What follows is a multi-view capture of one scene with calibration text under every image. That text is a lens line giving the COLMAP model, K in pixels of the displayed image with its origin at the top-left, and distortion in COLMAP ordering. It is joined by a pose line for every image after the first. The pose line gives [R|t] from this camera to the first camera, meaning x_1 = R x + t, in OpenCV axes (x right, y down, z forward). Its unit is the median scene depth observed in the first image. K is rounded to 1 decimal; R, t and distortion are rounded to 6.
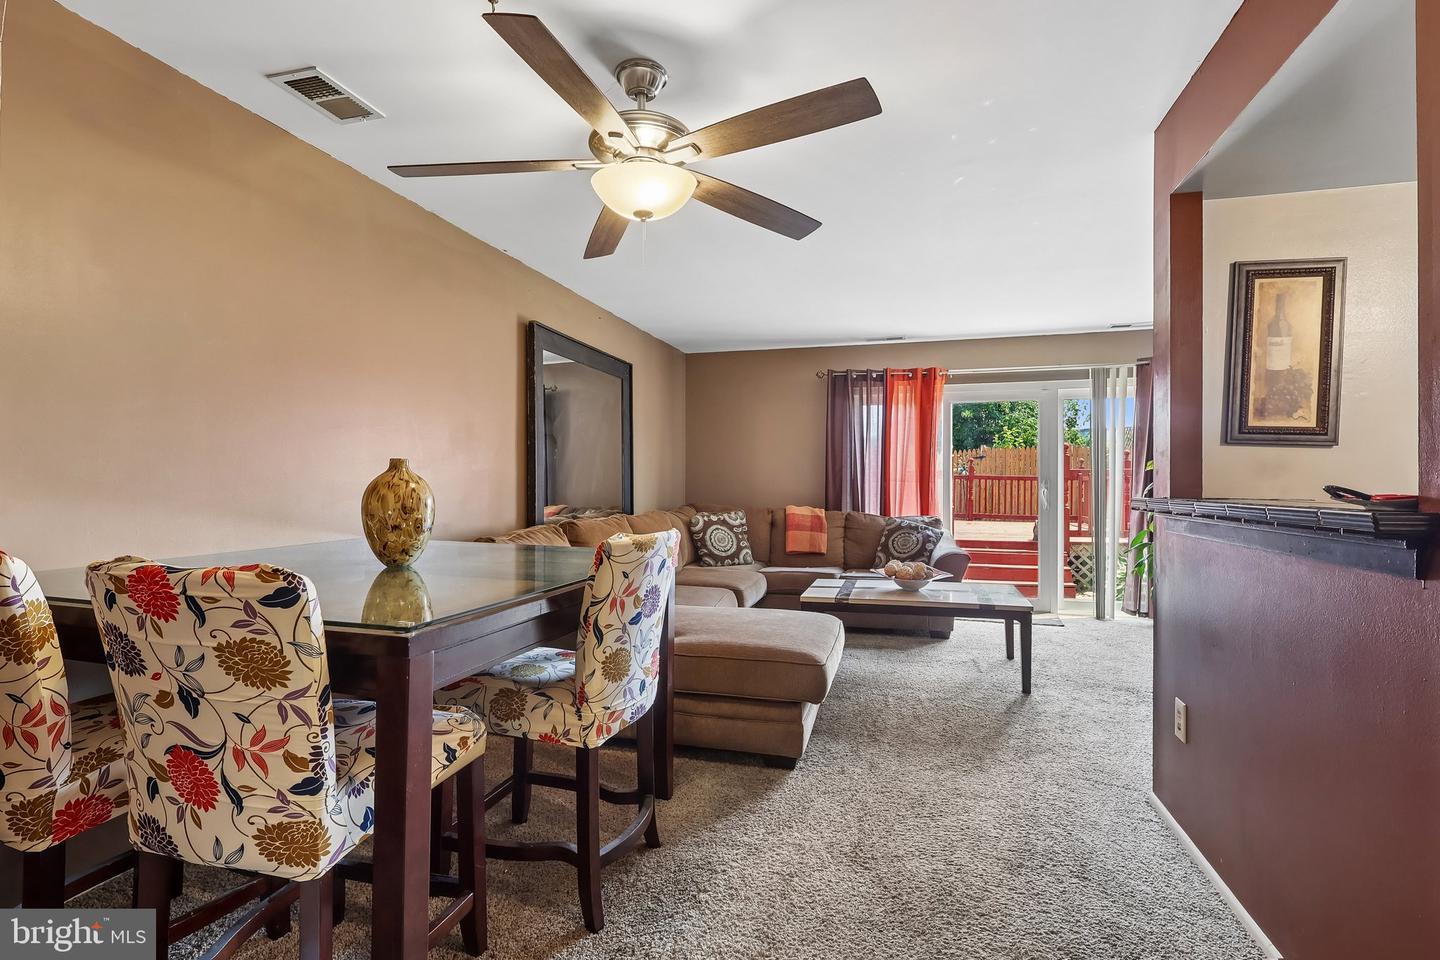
lens RADIAL K [[689.4, 0, 720.0], [0, 689.4, 480.0], [0, 0, 1]] dist [-0.000603, -0.000333]
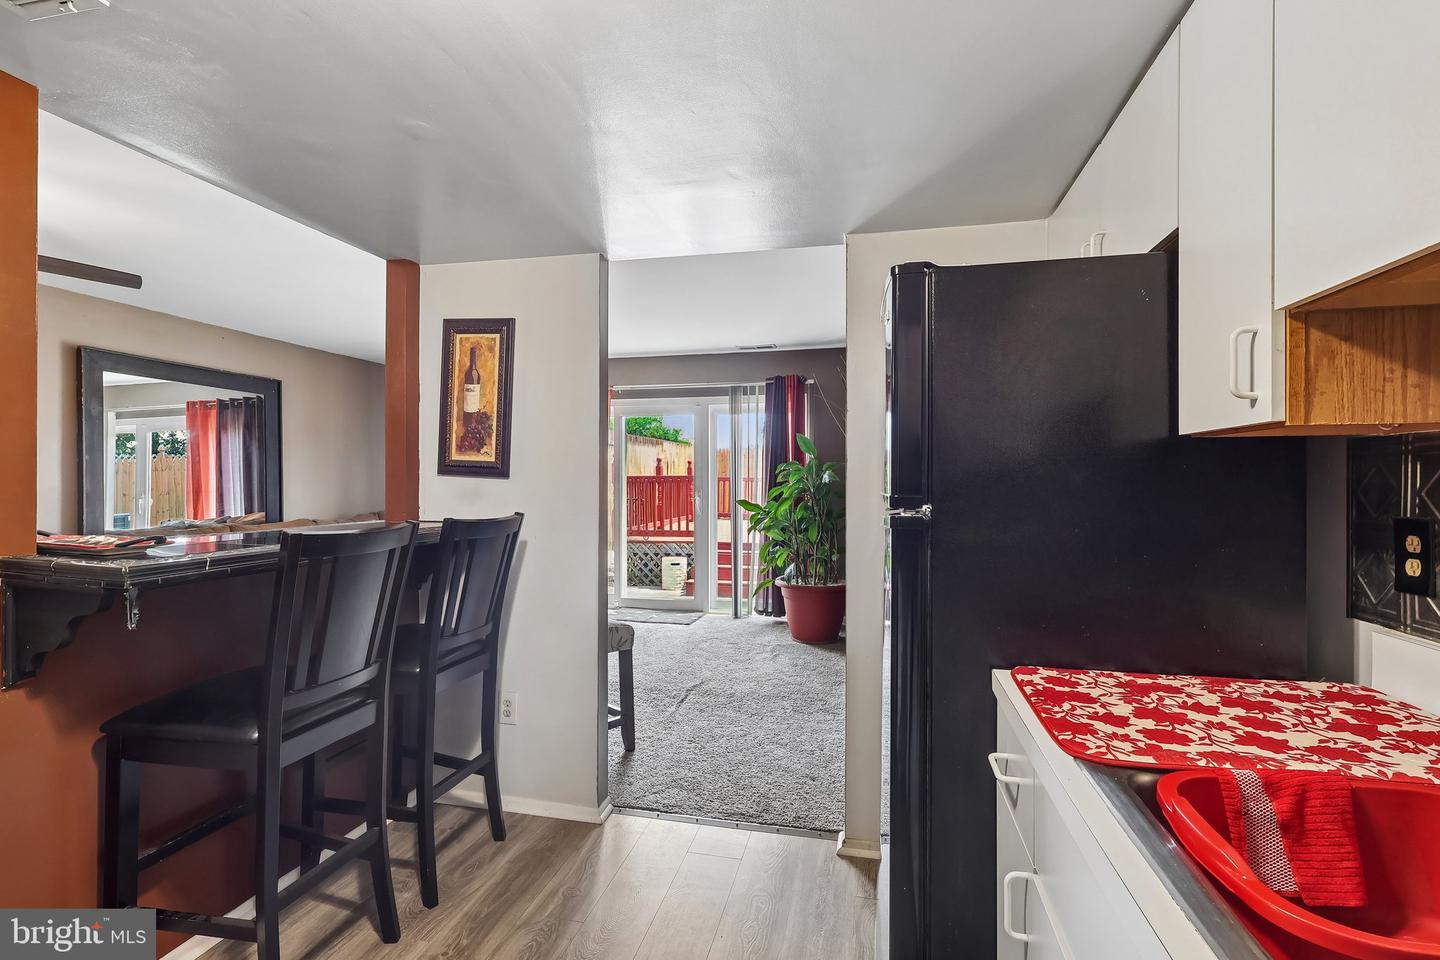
lens RADIAL K [[689.4, 0, 720.0], [0, 689.4, 480.0], [0, 0, 1]] dist [-0.000603, -0.000333]
pose [[0.998772, 0.000483, 0.049543, 0.480106], [-0.000693, 0.999991, 0.004210, -0.020108], [-0.049540, -0.004240, 0.998763, -0.080226]]
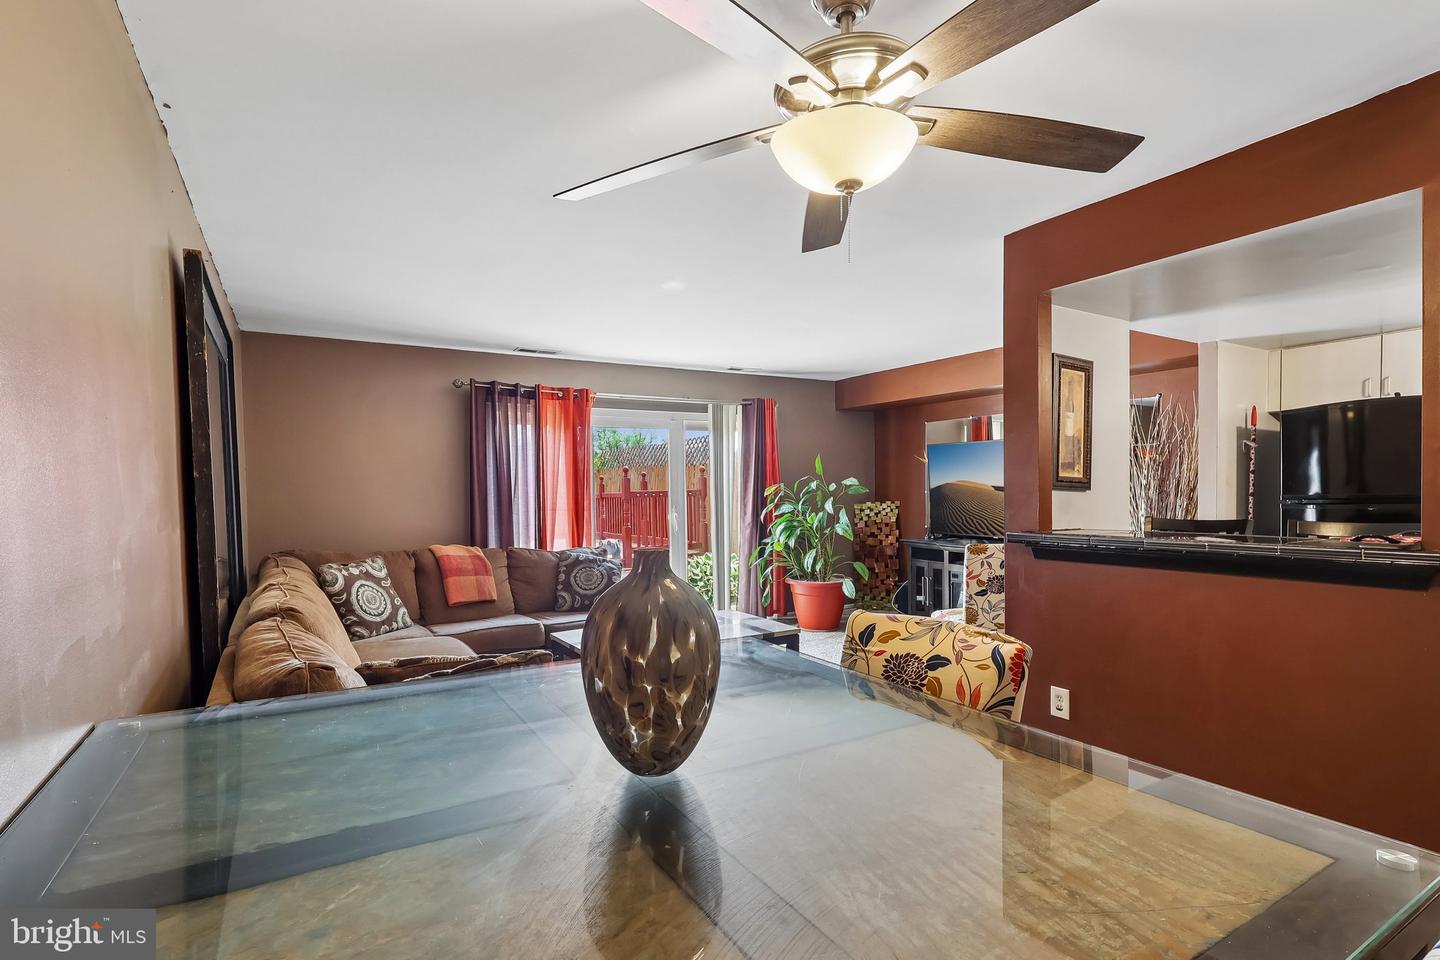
lens RADIAL K [[705.6, 0, 714.8], [0, 705.6, 502.2], [0, 0, 1]] dist [0.015544, -0.000081]
pose [[0.684688, -0.025011, 0.728407, -0.294113], [0.014421, 0.999680, 0.020770, -0.027048], [-0.728694, -0.003716, 0.684829, 0.221591]]
